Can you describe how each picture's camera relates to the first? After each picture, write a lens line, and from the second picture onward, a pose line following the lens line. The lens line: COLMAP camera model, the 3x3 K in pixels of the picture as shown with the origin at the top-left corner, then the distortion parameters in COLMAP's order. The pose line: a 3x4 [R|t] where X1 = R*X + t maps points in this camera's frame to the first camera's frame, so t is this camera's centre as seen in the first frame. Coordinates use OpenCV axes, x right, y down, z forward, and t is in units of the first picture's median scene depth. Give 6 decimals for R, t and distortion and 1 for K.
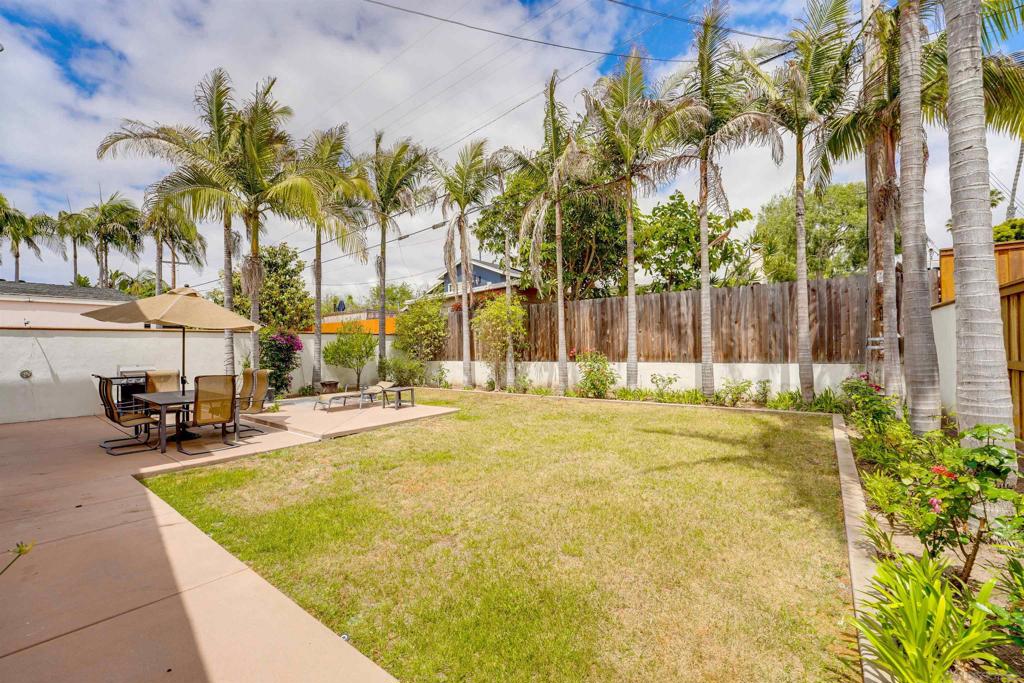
lens RADIAL K [[418.1, 0, 511.7], [0, 418.1, 343.7], [0, 0, 1]] dist [-0.025472, 0.000772]
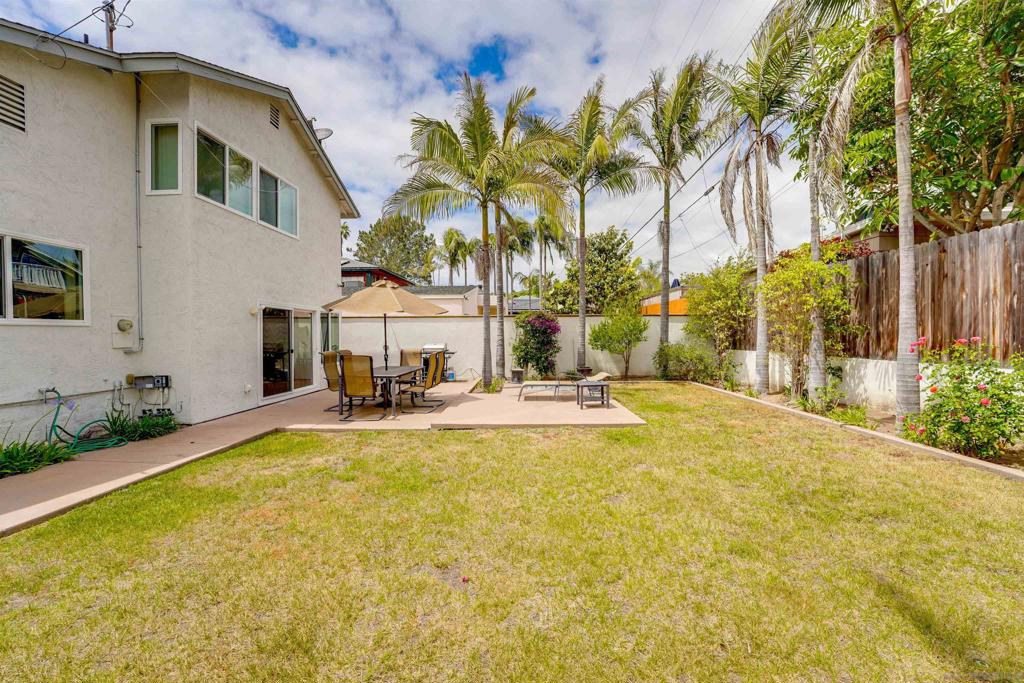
lens RADIAL K [[418.1, 0, 511.7], [0, 418.1, 343.7], [0, 0, 1]] dist [-0.025472, 0.000772]
pose [[0.586165, 0.029817, -0.809643, 0.208300], [0.002829, 0.999241, 0.038848, 0.001063], [0.810186, -0.025062, 0.585636, 0.304075]]
